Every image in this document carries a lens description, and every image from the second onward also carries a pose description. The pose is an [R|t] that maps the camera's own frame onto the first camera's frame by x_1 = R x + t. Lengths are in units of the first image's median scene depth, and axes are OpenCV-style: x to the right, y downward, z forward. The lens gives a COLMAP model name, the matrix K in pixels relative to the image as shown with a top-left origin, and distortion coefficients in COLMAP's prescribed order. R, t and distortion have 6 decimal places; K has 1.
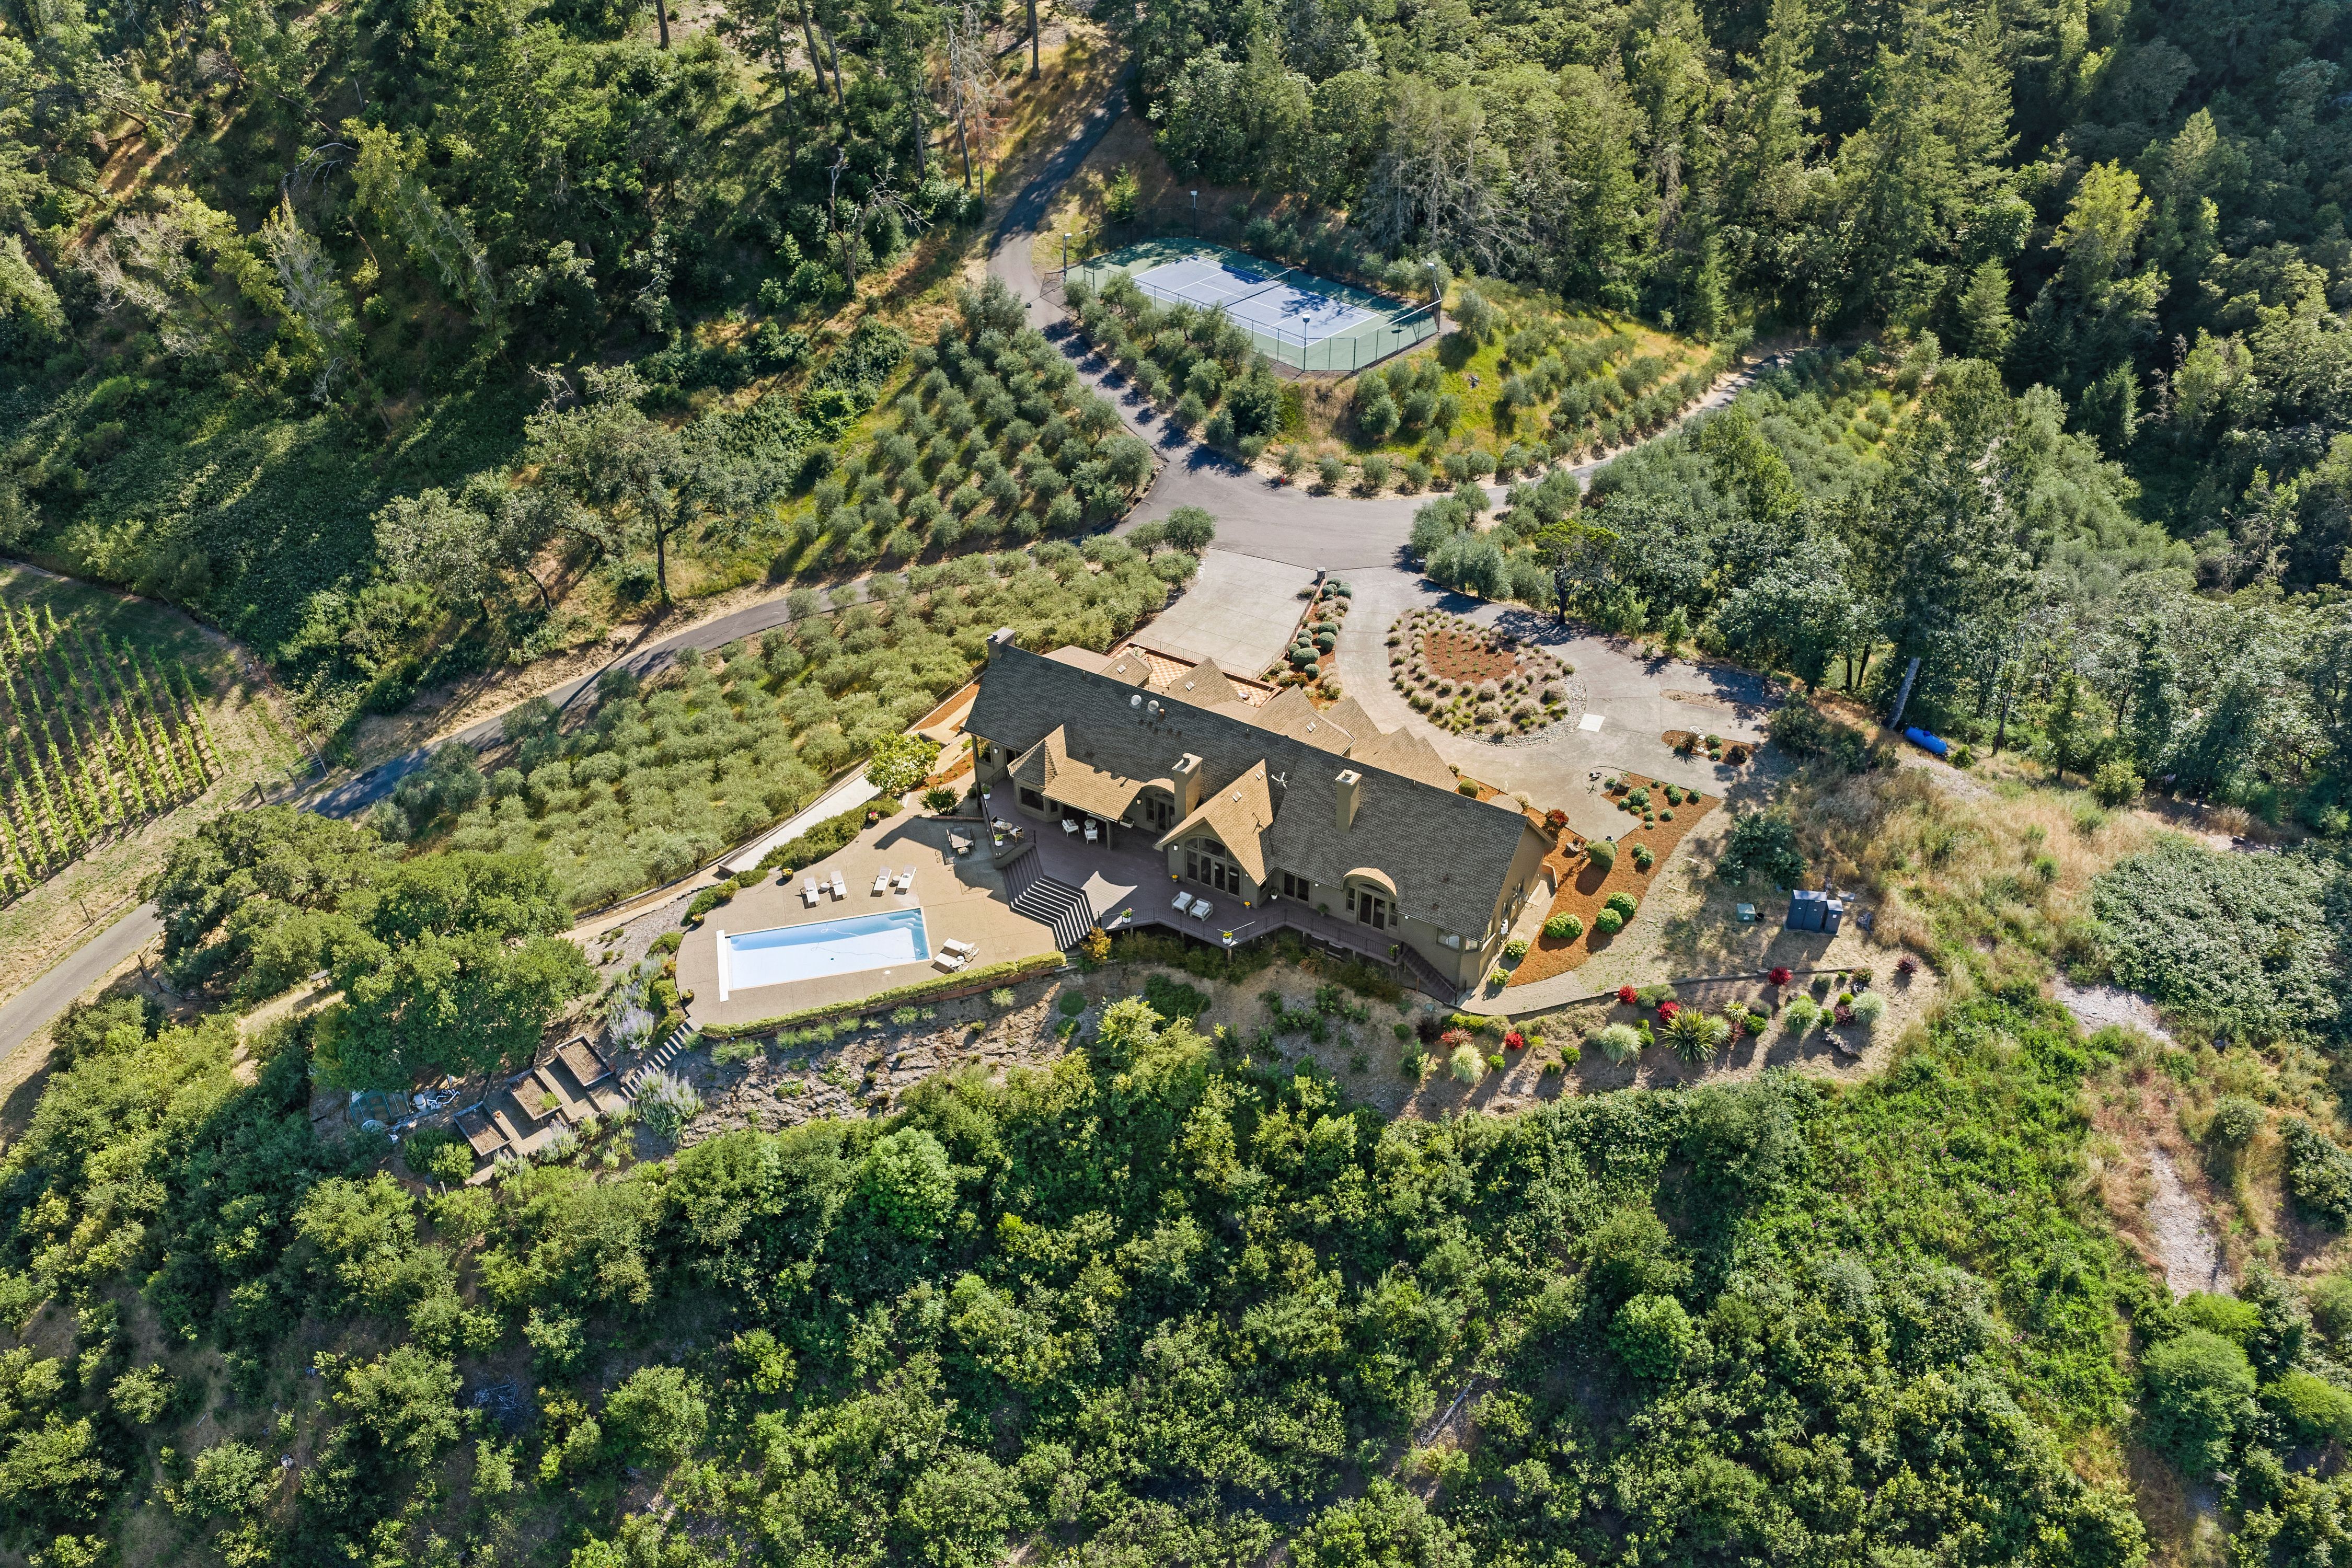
lens RADIAL K [[1944.6, 0, 1176.0], [0, 1944.6, 784.0], [0, 0, 1]] dist [0.027706, -0.050552]
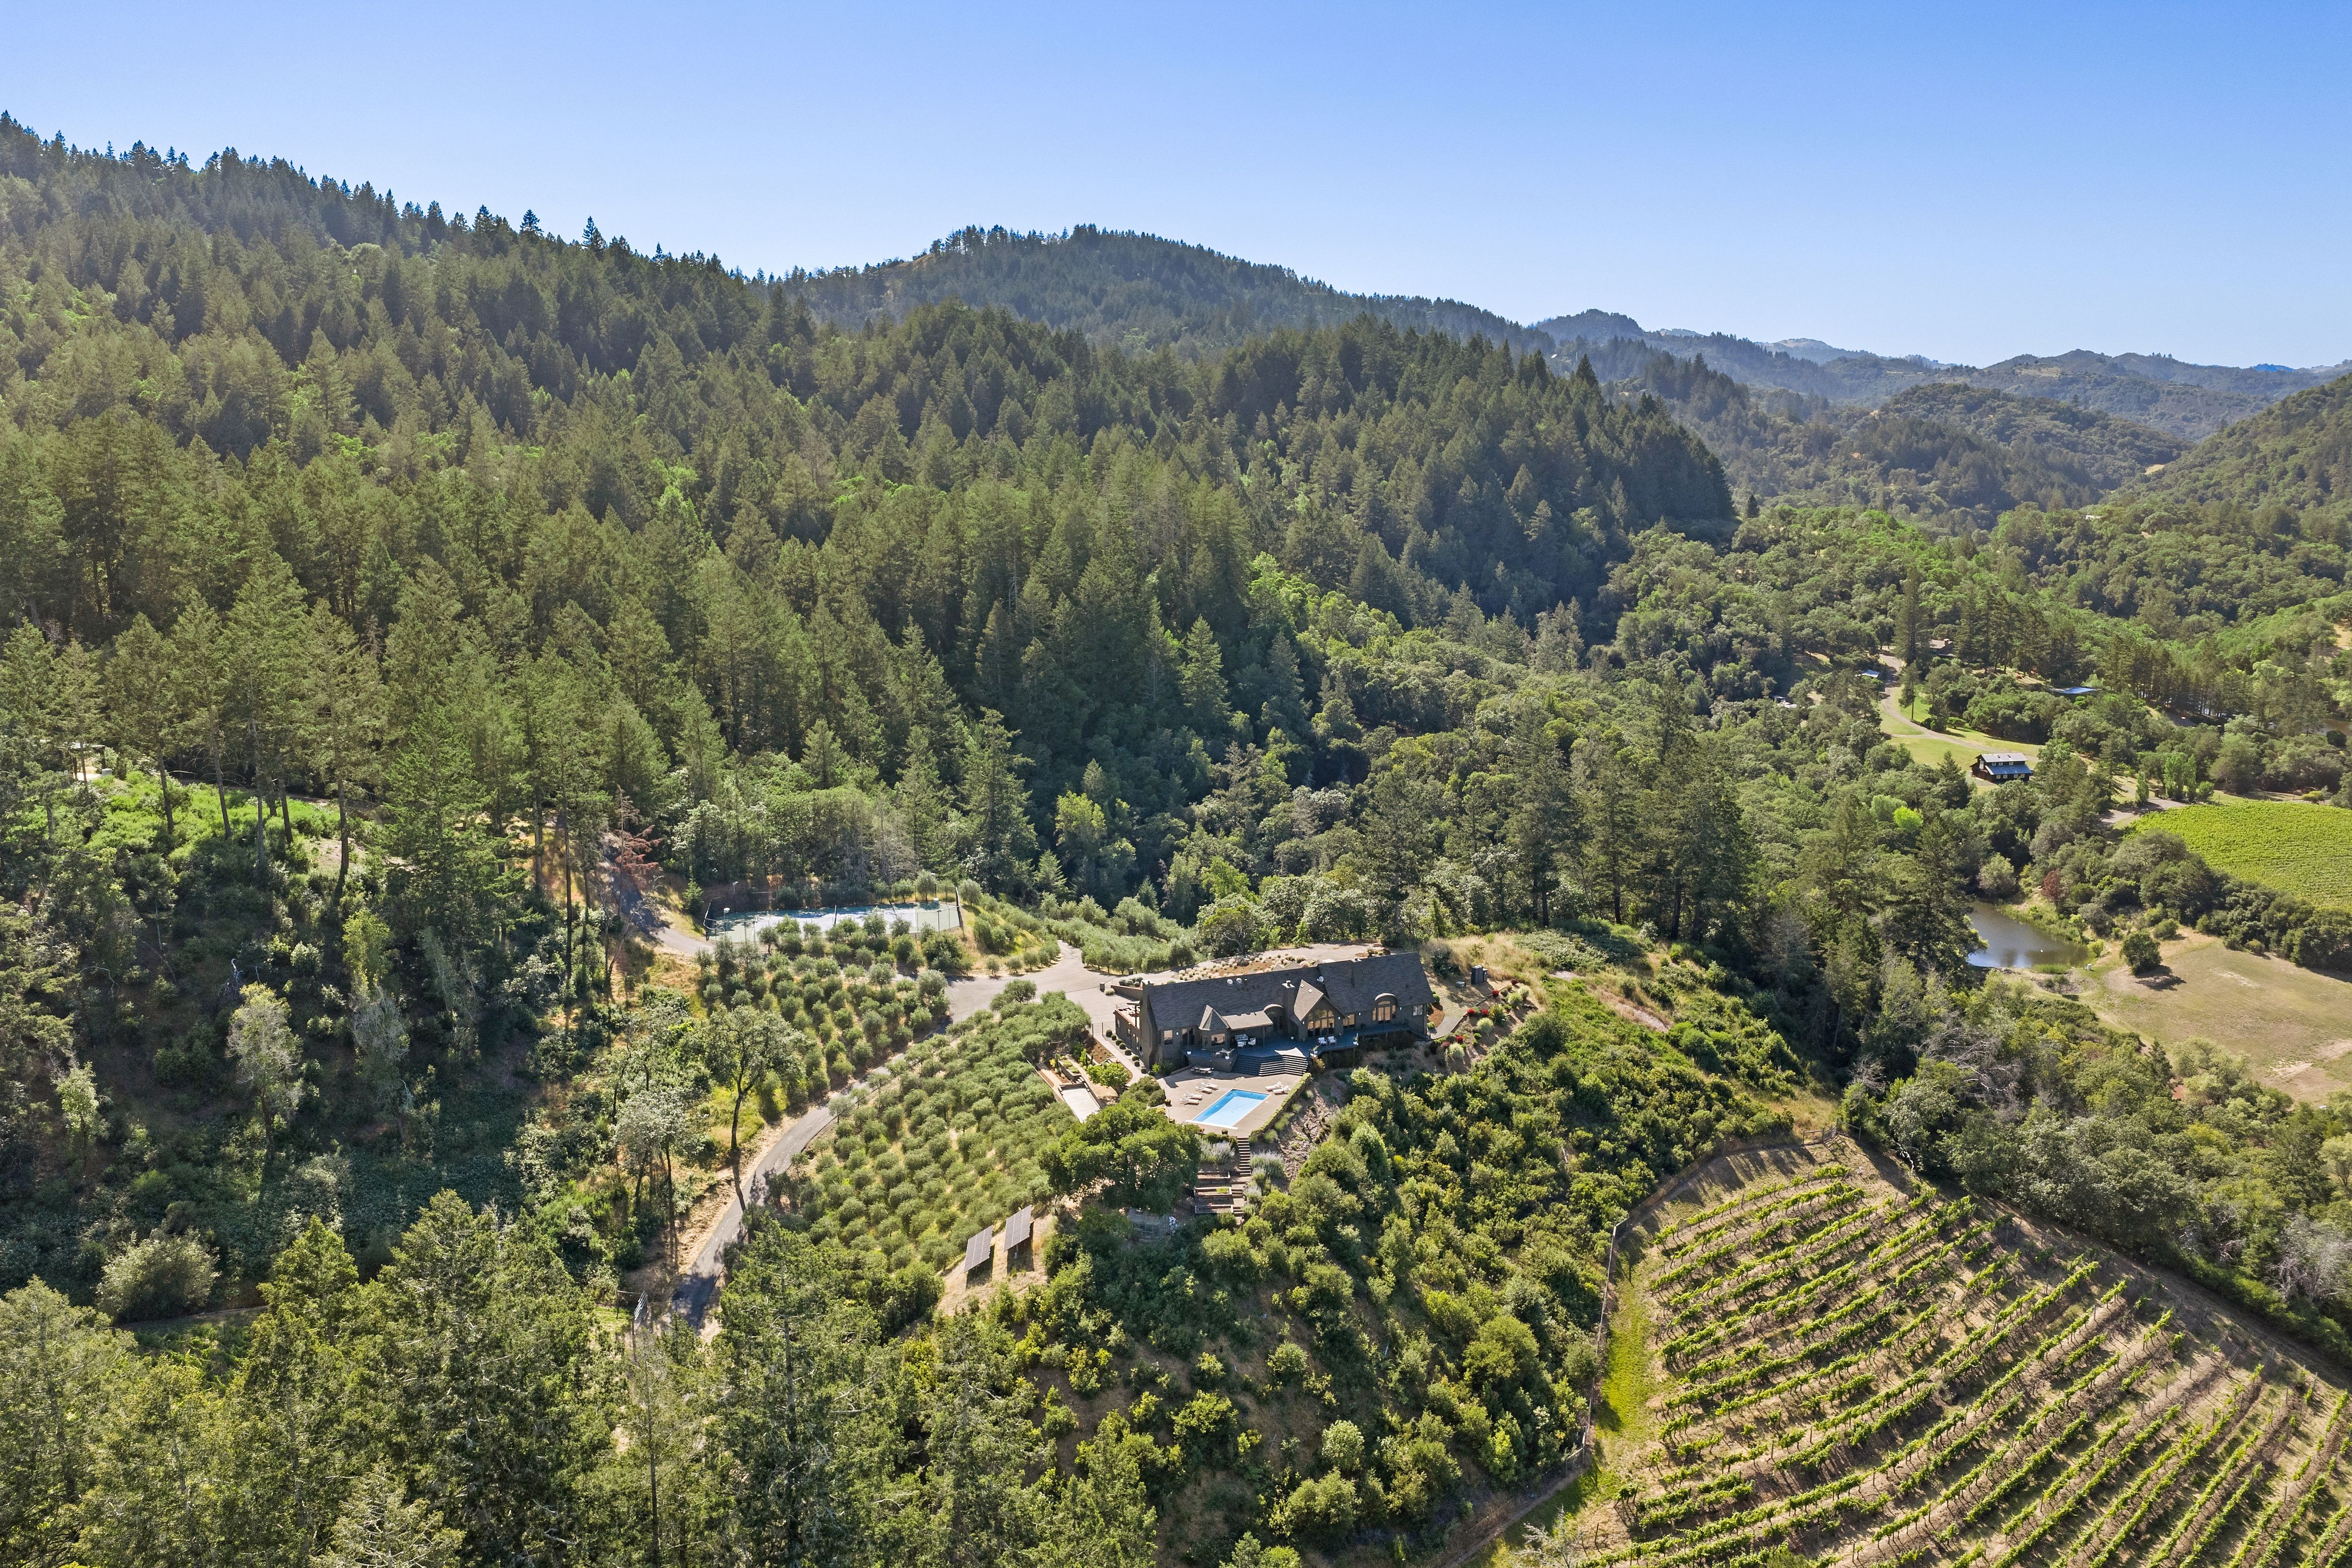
lens RADIAL K [[1944.6, 0, 1176.0], [0, 1944.6, 784.0], [0, 0, 1]] dist [0.027706, -0.050552]
pose [[0.617142, -0.146405, 0.773112, -0.979571], [0.462569, 0.862331, -0.205948, 0.105419], [-0.636527, 0.484717, 0.599903, -0.176455]]
